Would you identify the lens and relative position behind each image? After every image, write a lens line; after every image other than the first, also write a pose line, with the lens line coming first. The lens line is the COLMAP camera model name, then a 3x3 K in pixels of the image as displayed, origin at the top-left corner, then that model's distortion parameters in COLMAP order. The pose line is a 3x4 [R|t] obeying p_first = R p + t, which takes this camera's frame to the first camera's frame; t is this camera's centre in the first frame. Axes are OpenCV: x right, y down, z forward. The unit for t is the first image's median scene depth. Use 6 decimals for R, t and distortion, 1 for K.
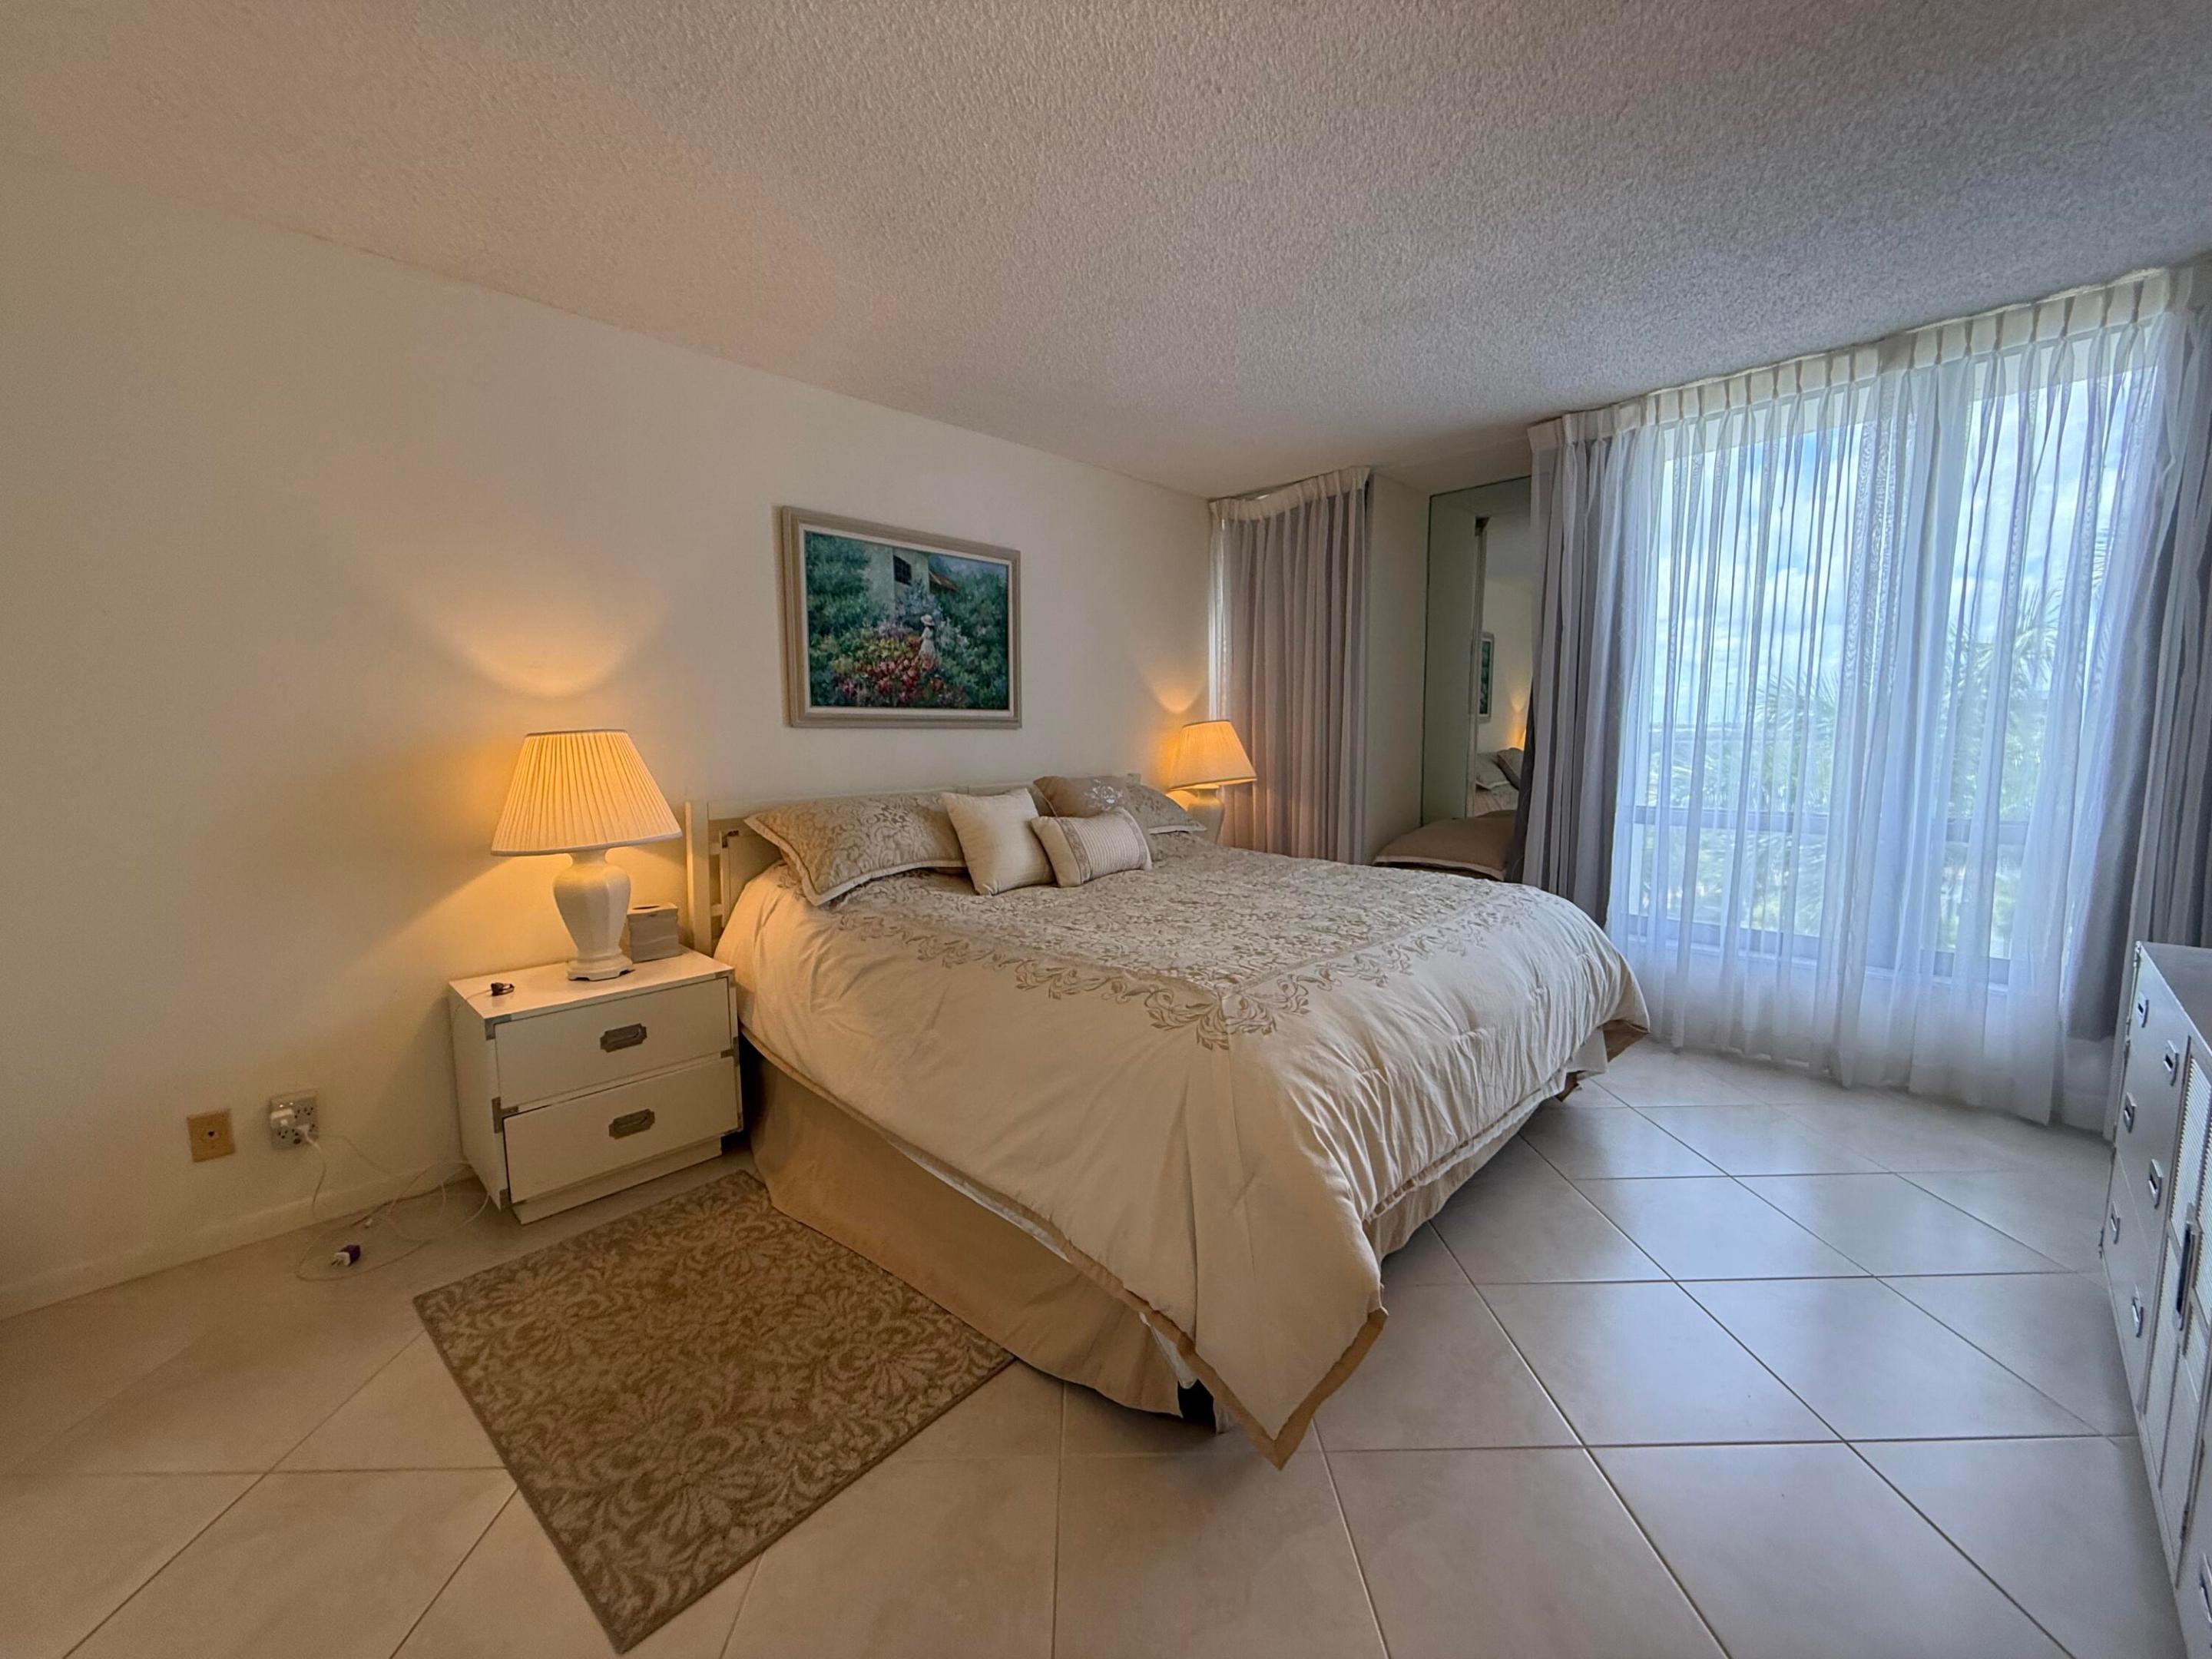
lens RADIAL K [[882.6, 0, 1097.6], [0, 882.6, 829.0], [0, 0, 1]] dist [-0.000172, -0.000245]
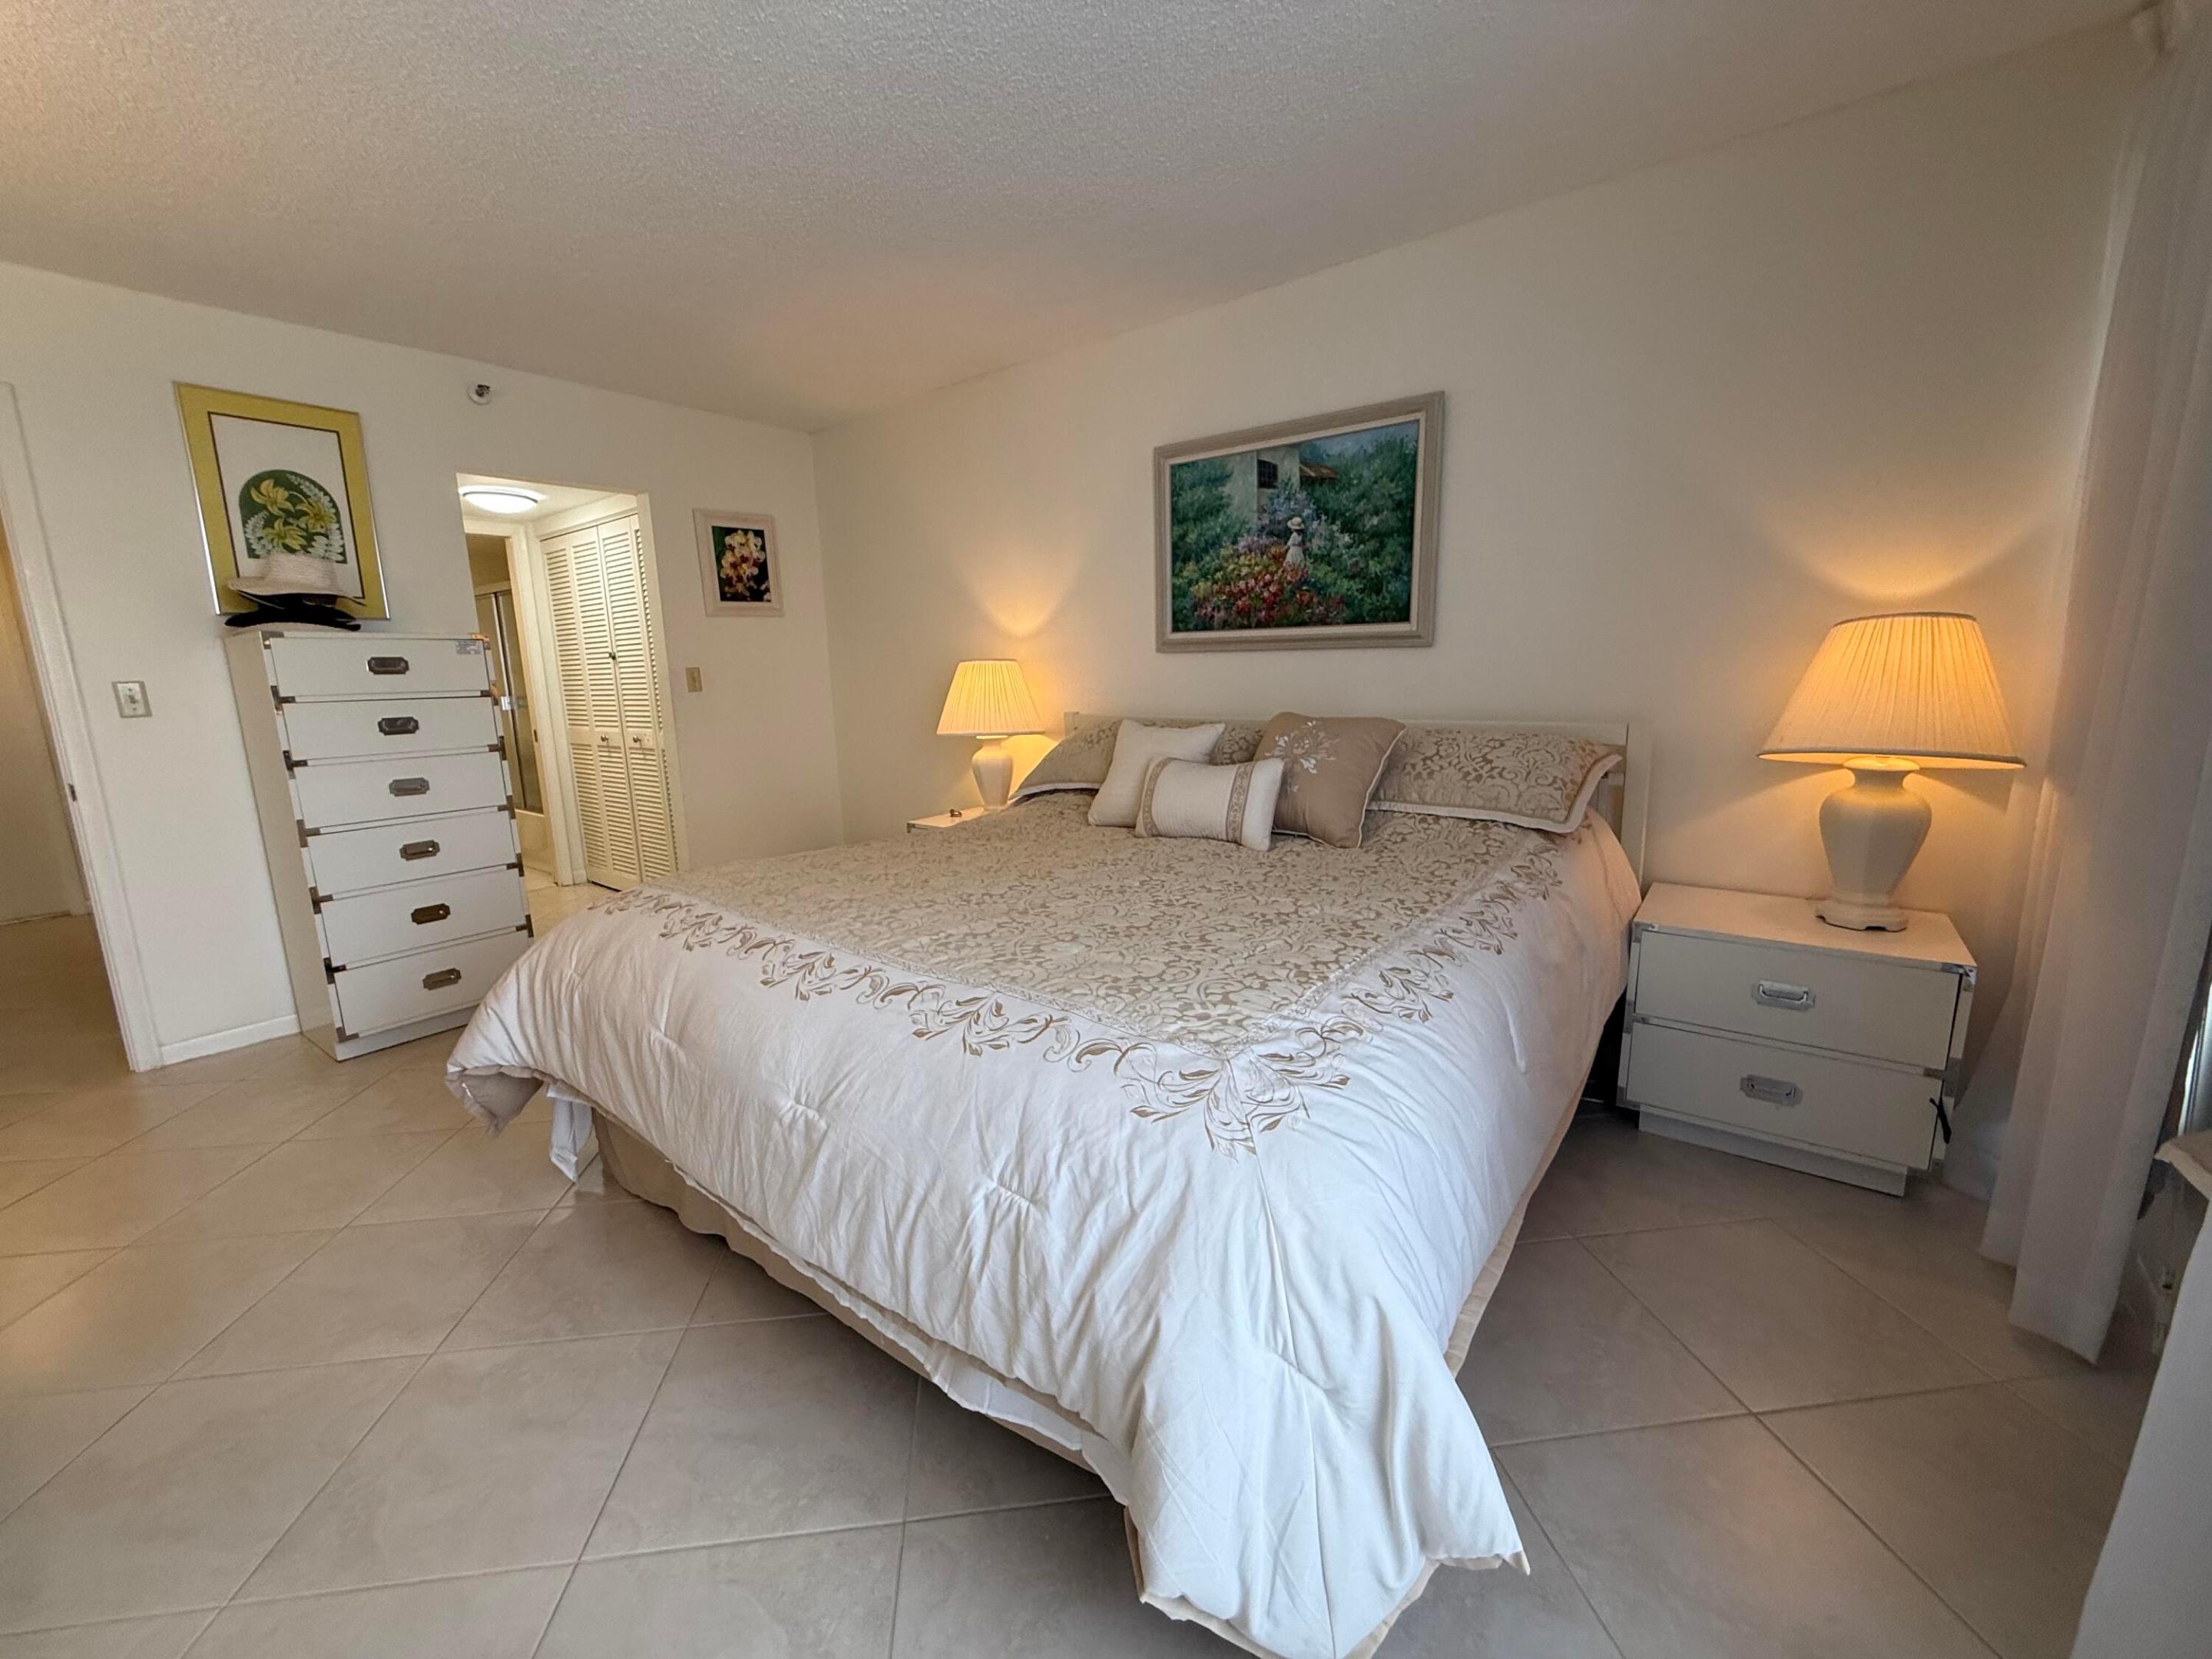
lens RADIAL K [[882.6, 0, 1097.6], [0, 882.6, 829.0], [0, 0, 1]] dist [-0.000172, -0.000245]
pose [[0.109333, 0.190524, -0.975575, 0.709391], [-0.083957, 0.979722, 0.181924, -0.085895], [0.990453, 0.062016, 0.123112, 0.736315]]
